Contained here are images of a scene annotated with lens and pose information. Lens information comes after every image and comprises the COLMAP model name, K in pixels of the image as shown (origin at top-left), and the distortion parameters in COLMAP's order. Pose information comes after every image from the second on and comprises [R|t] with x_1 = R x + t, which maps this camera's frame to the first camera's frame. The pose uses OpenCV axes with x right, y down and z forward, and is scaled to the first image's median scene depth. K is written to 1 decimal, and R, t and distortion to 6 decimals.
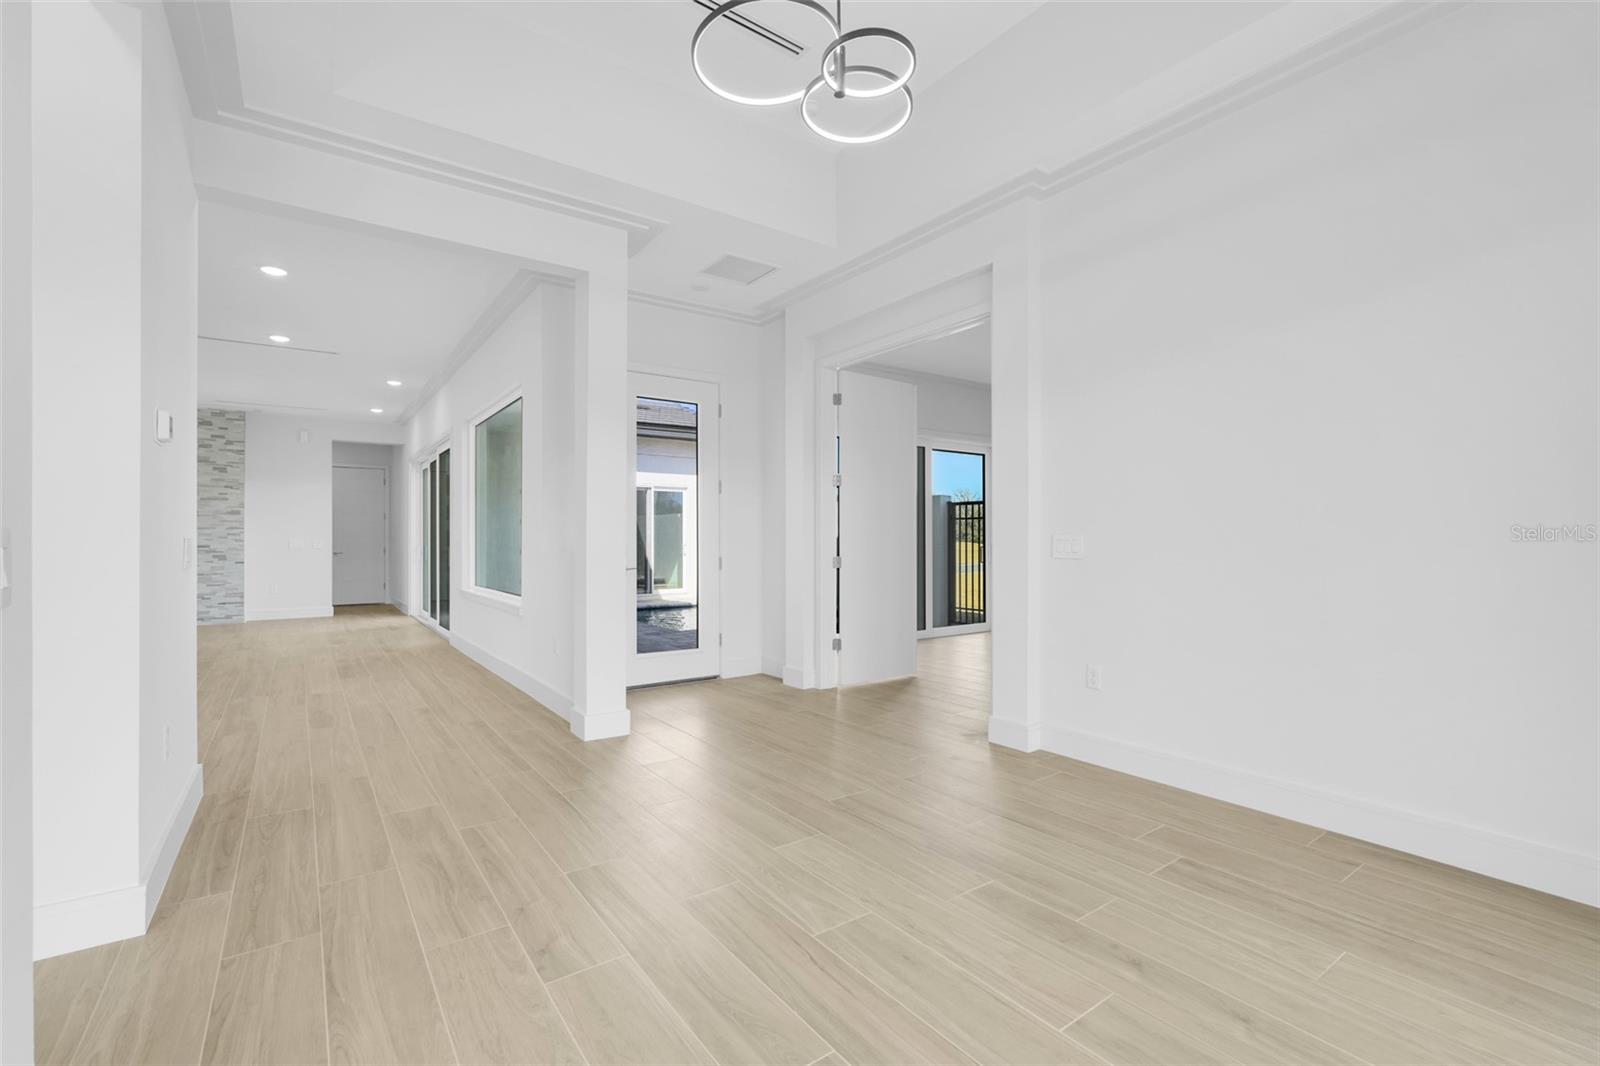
lens RADIAL K [[705.9, 0, 801.1], [0, 705.9, 534.2], [0, 0, 1]] dist [-0.007830, 0.003503]
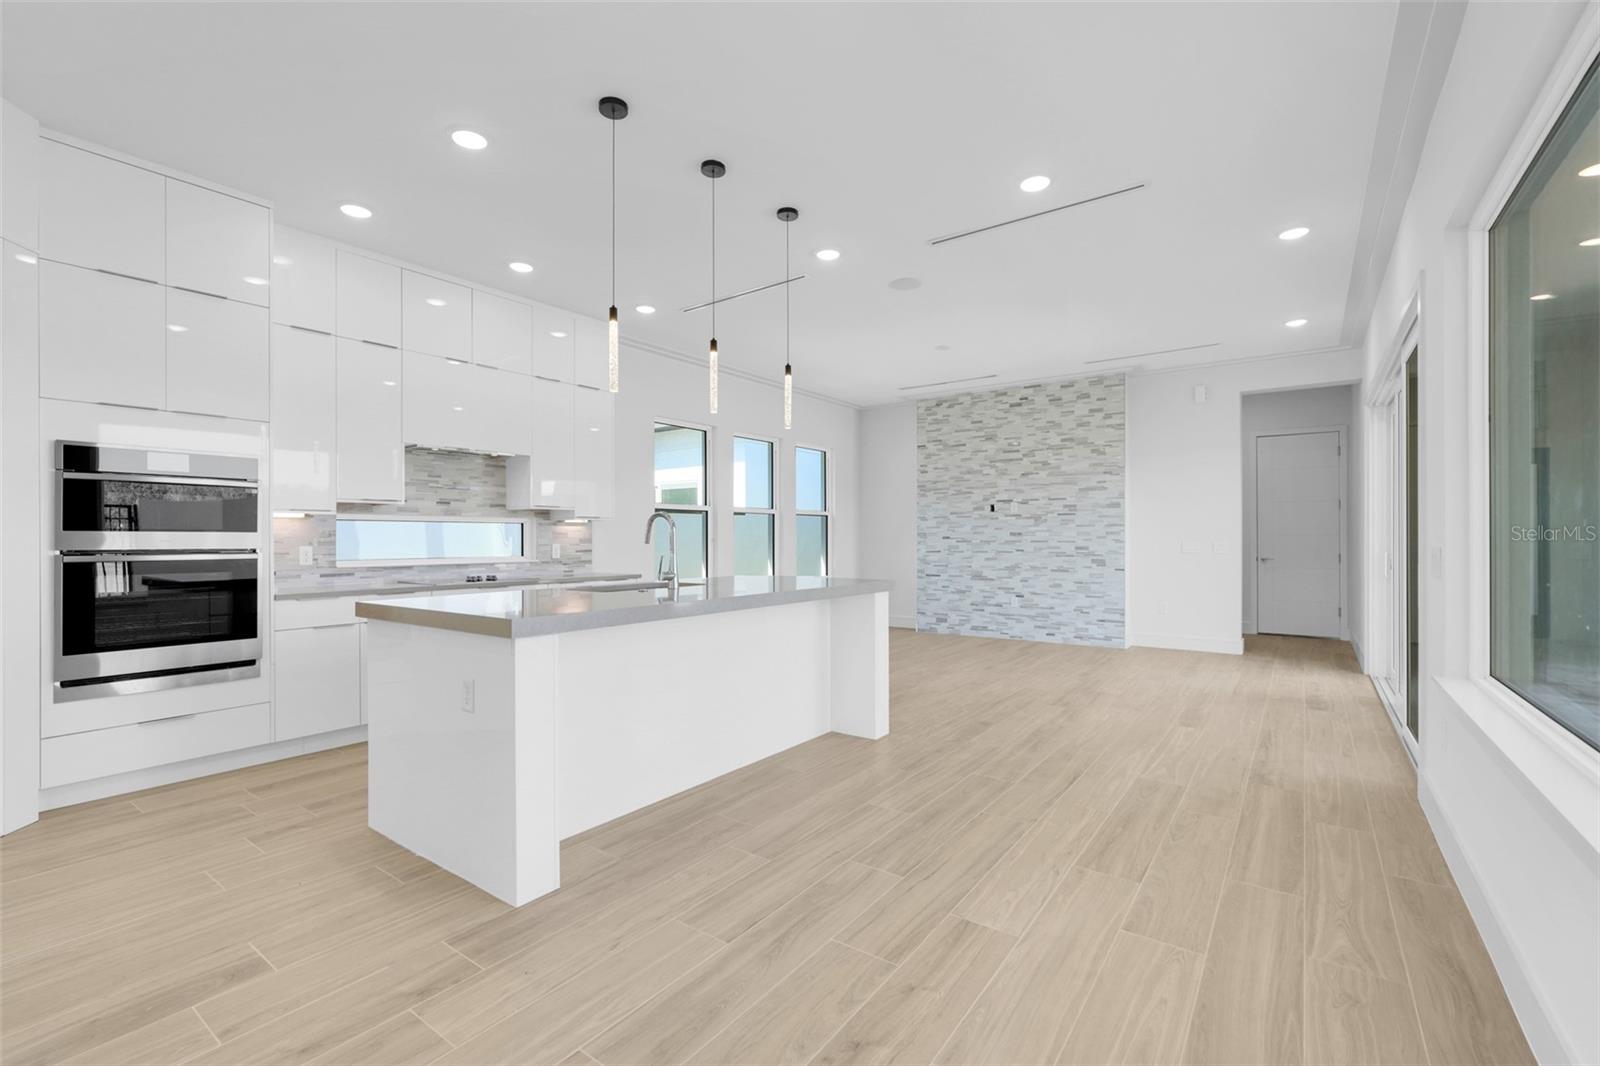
lens RADIAL K [[705.9, 0, 796.4], [0, 705.9, 533.6], [0, 0, 1]] dist [-0.007830, 0.003503]
pose [[0.317482, -0.004138, -0.948255, -0.179917], [0.003461, 0.999989, -0.003205, 0.002108], [0.948258, -0.002264, 0.317493, 0.422619]]
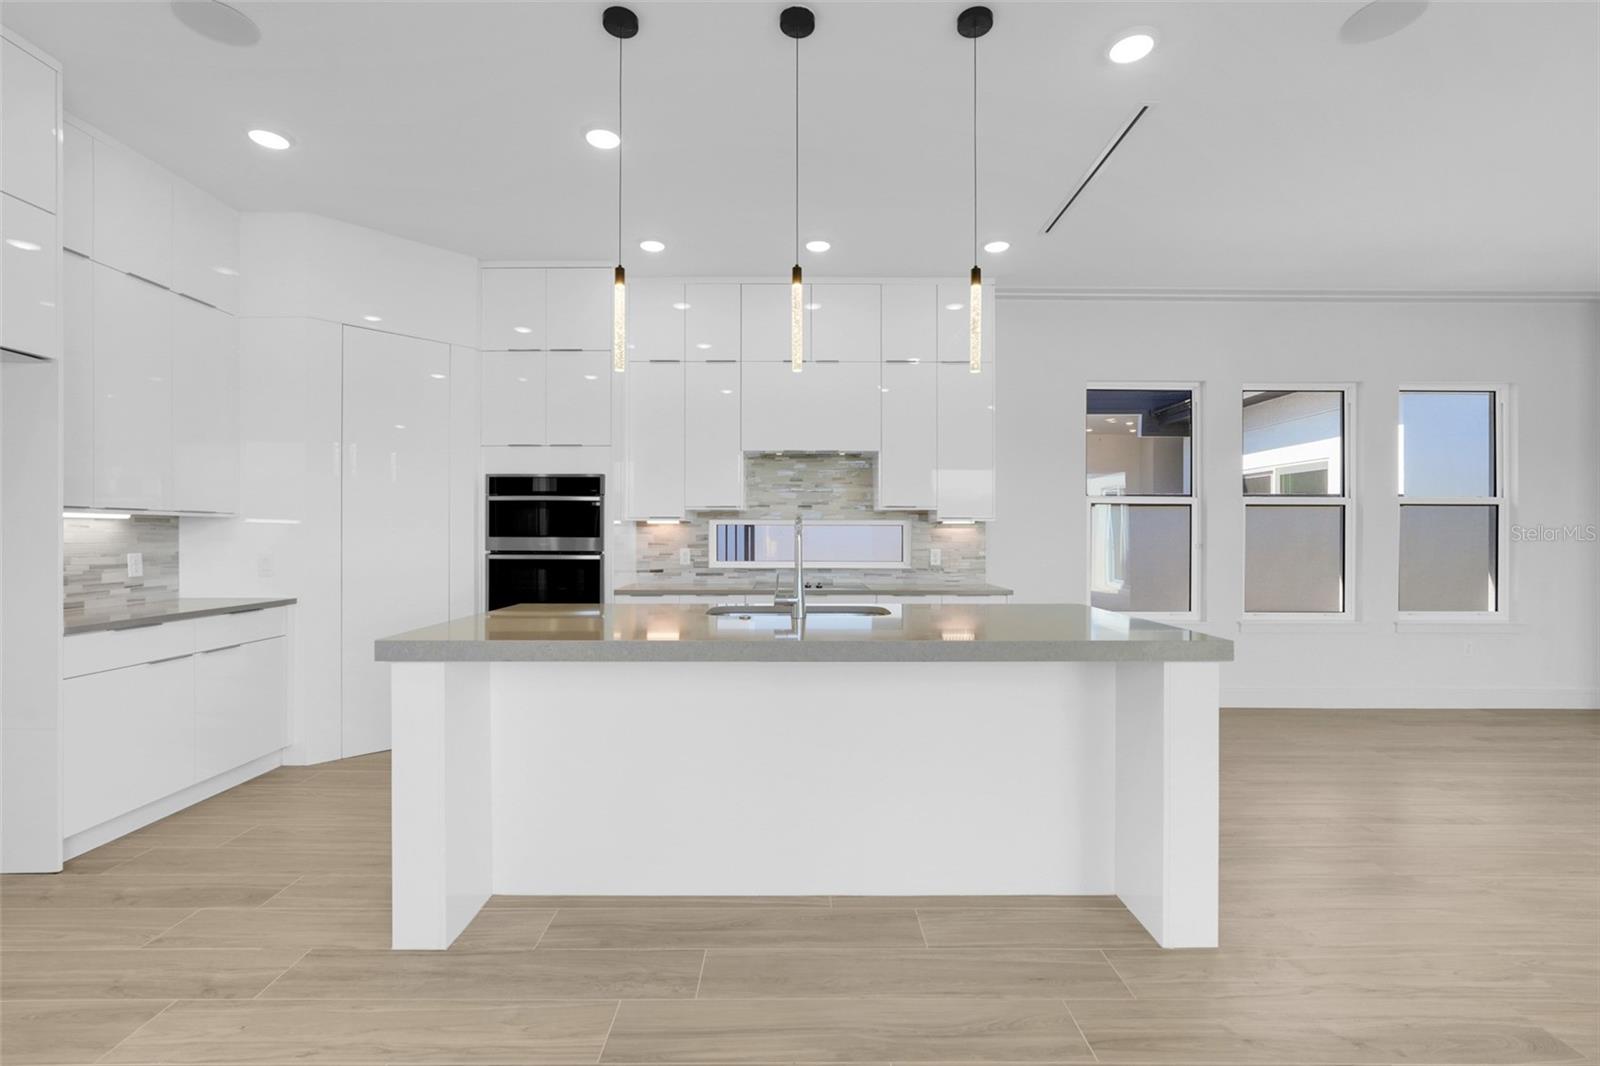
lens RADIAL K [[705.9, 0, 808.3], [0, 705.9, 533.8], [0, 0, 1]] dist [-0.007830, 0.003503]
pose [[-0.575309, 0.000177, -0.817936, -0.331912], [0.001015, 0.999999, -0.000498, -0.002800], [0.817935, -0.001117, -0.575309, 0.643956]]
